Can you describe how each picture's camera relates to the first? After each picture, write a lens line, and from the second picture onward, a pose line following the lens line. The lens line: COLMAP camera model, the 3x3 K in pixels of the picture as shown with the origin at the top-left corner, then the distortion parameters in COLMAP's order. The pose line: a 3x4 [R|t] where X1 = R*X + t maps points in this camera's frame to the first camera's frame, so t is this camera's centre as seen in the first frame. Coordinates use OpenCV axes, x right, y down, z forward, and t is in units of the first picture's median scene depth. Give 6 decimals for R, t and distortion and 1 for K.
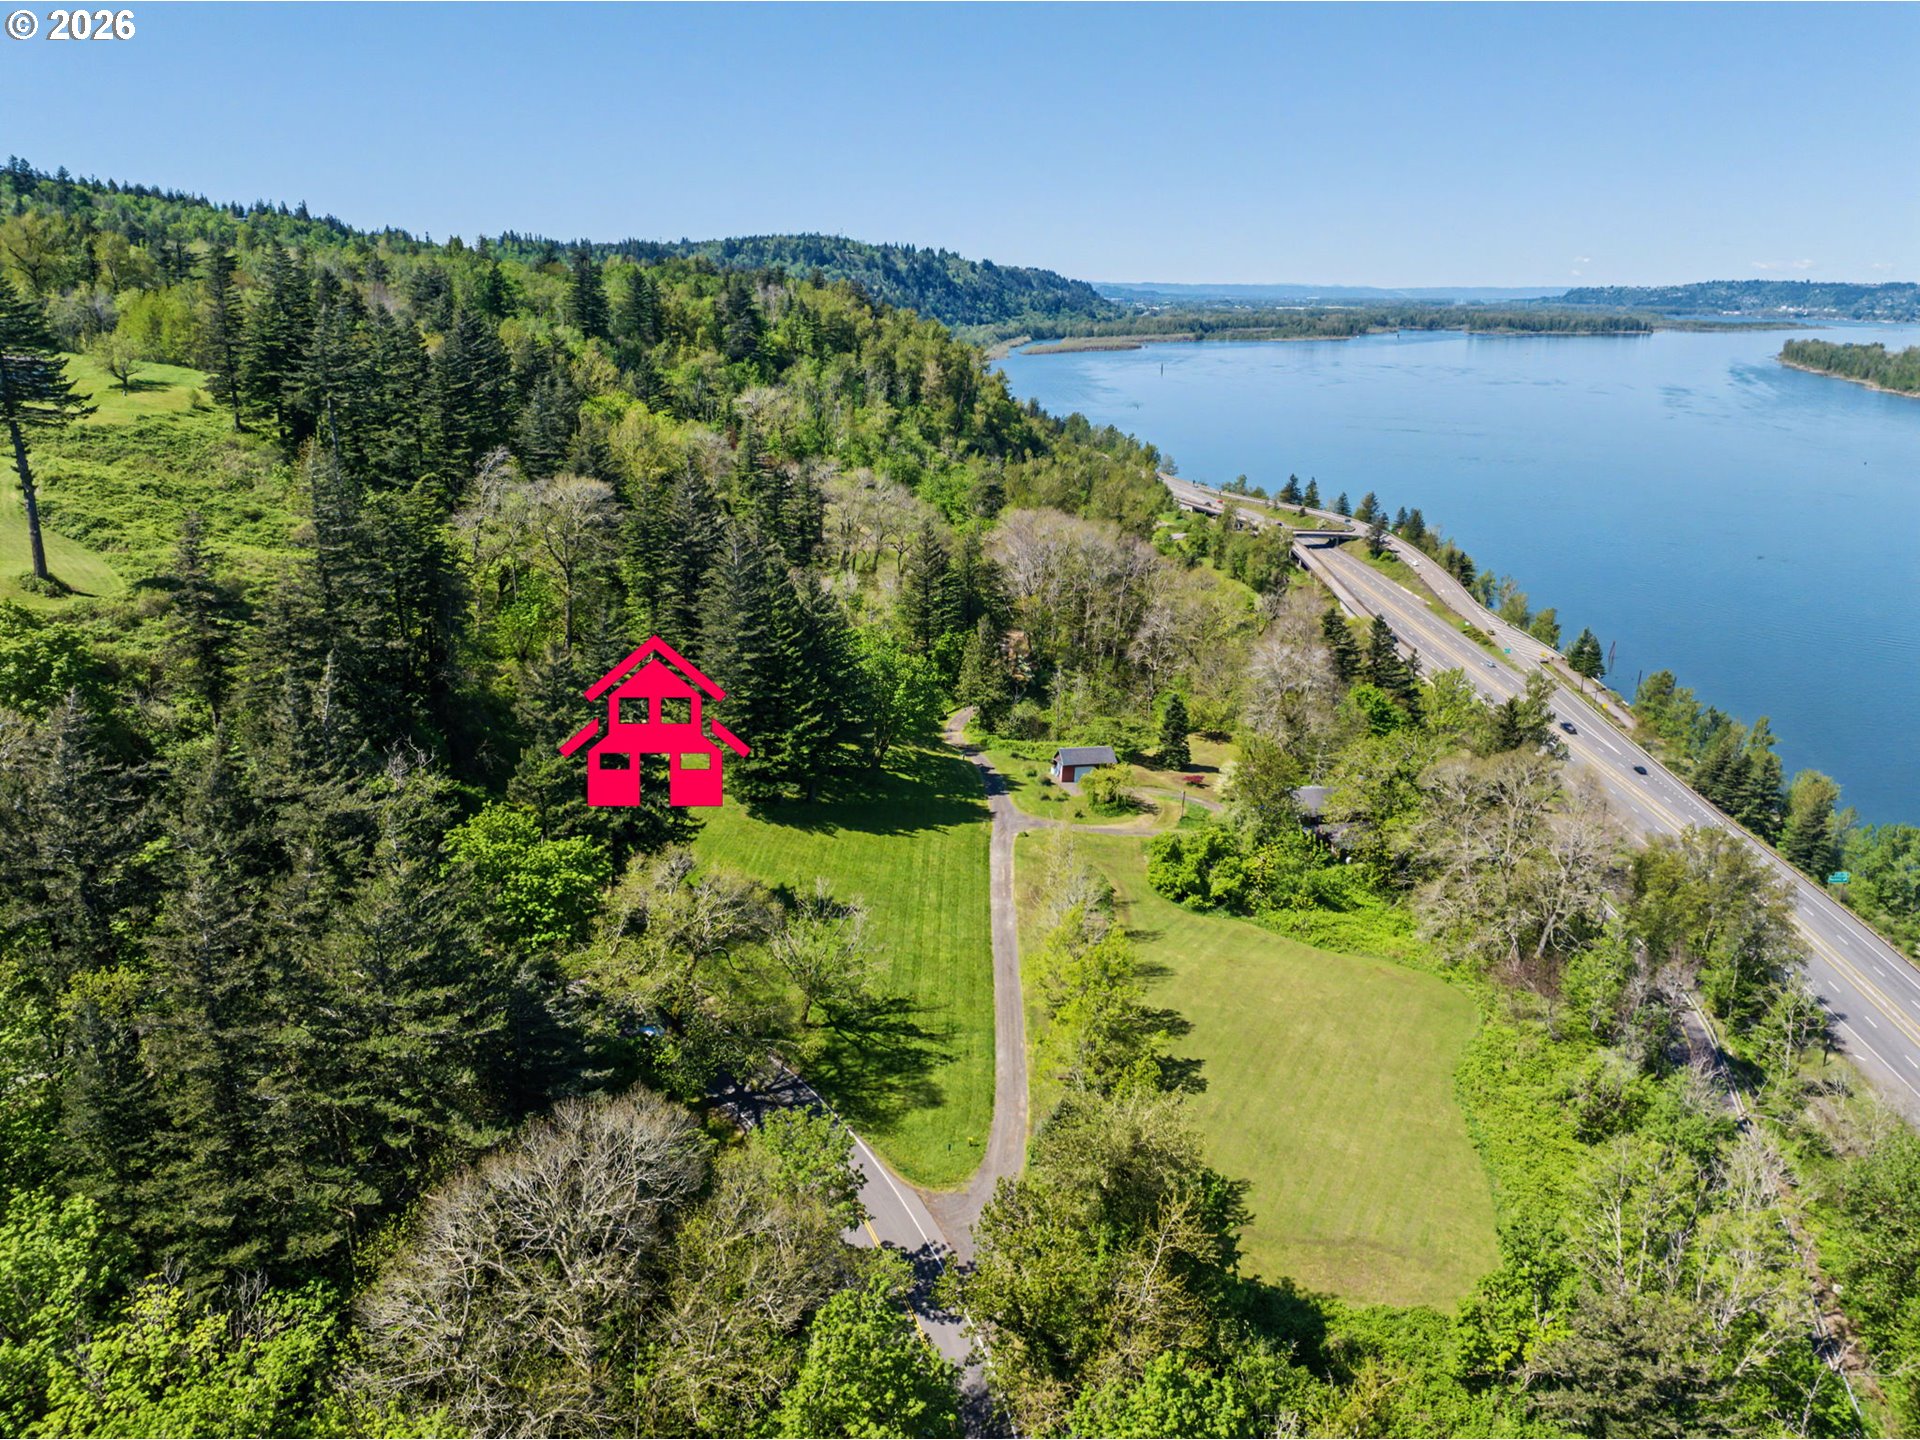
lens RADIAL K [[1341.5, 0, 964.2], [0, 1341.5, 713.3], [0, 0, 1]] dist [-0.043282, 0.011772]
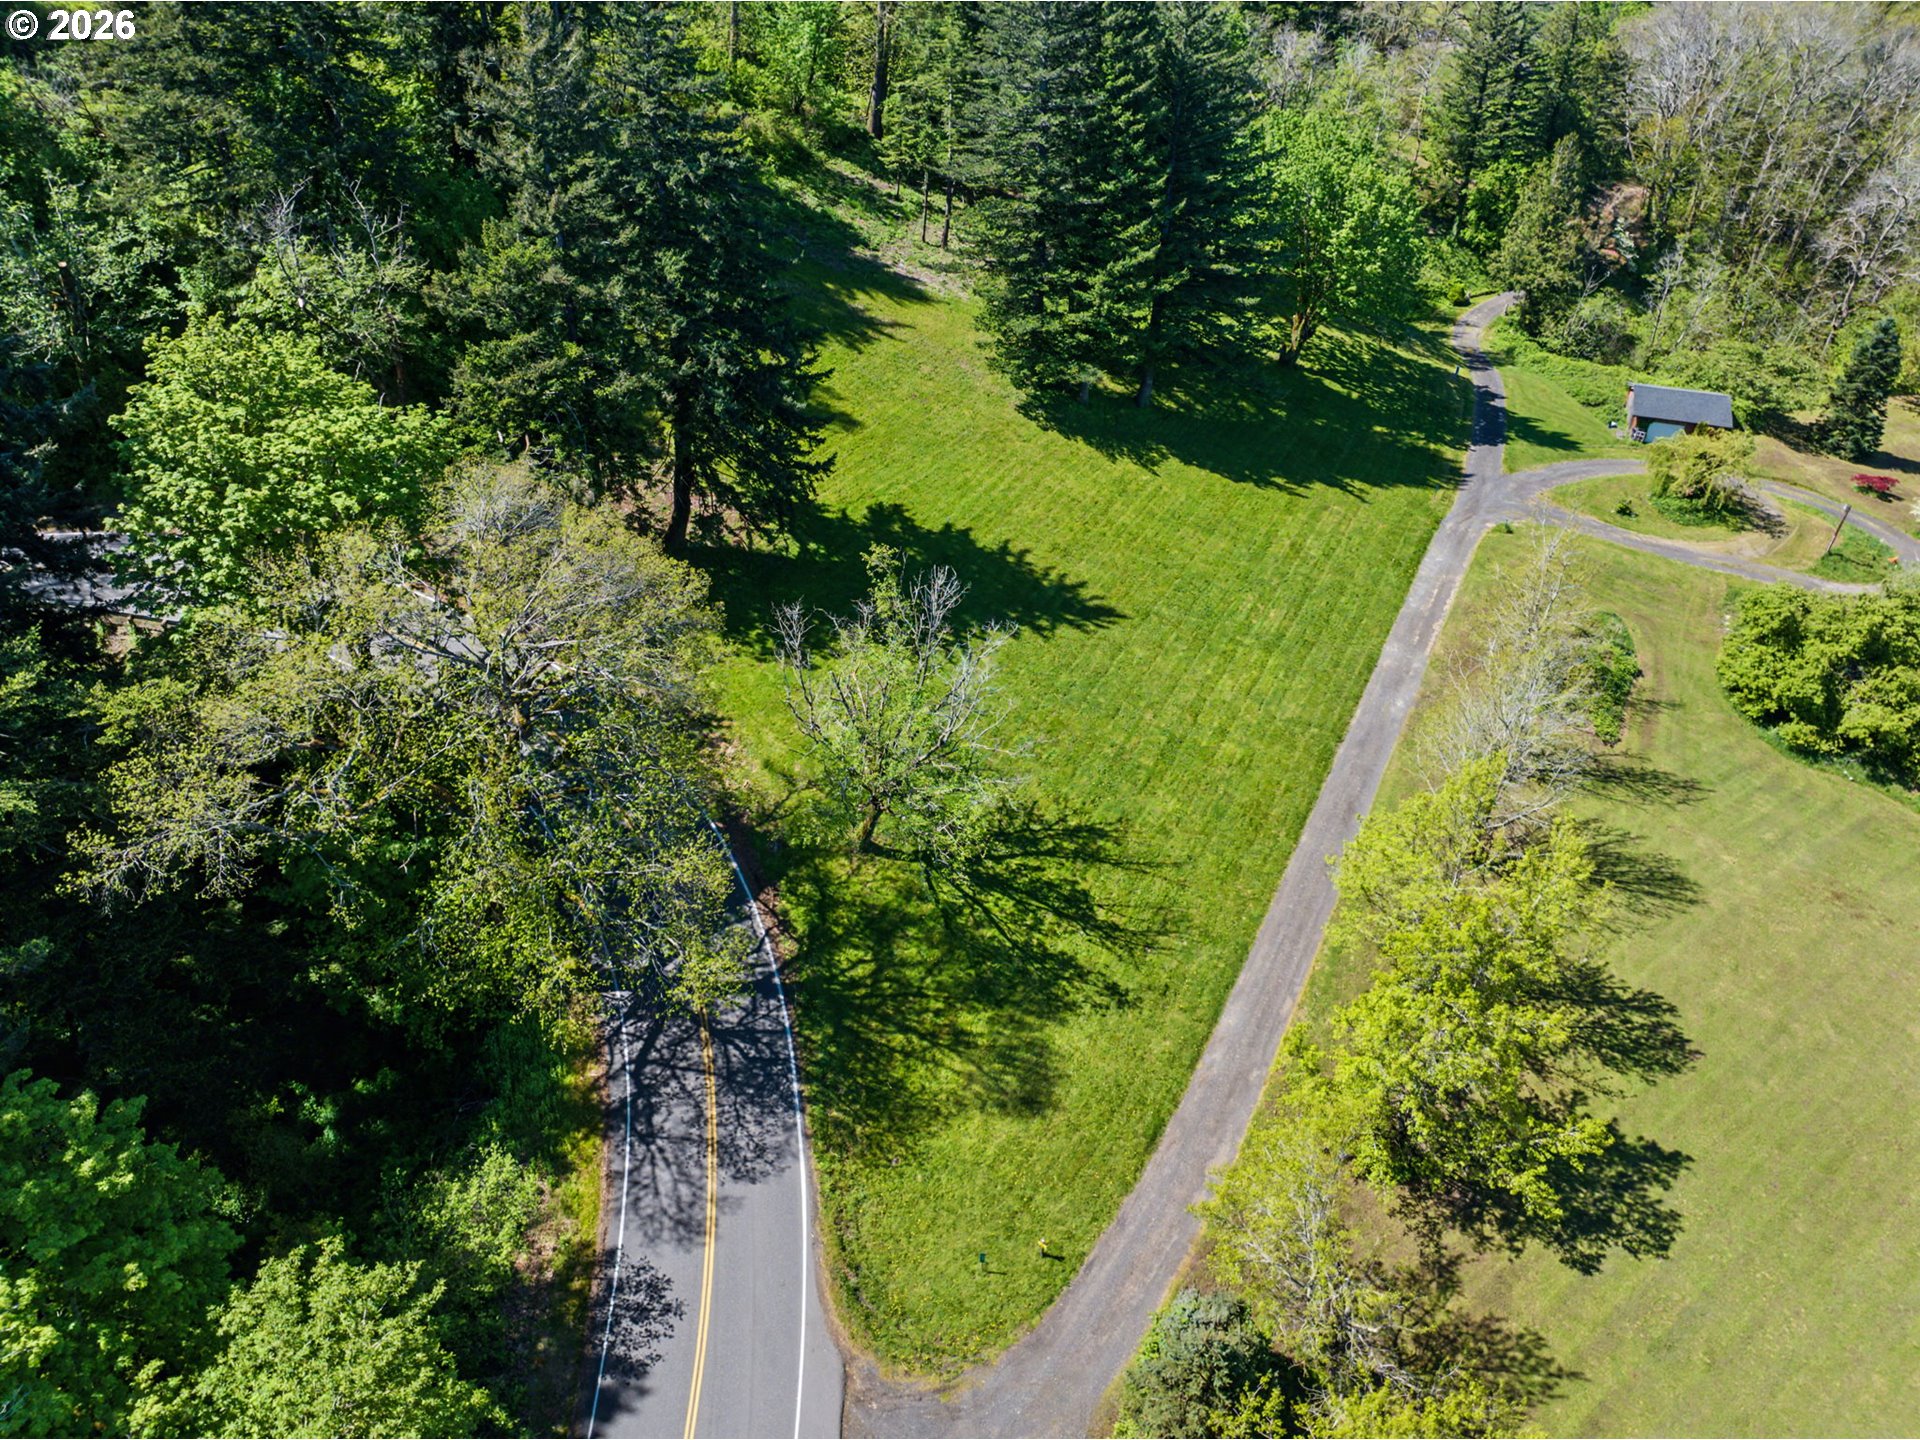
lens RADIAL K [[1341.5, 0, 964.2], [0, 1341.5, 713.3], [0, 0, 1]] dist [-0.043282, 0.011772]
pose [[0.900138, 0.251381, -0.355753, 0.055675], [-0.128016, 0.933280, 0.335560, 0.004860], [0.416370, -0.256509, 0.872261, 0.380989]]
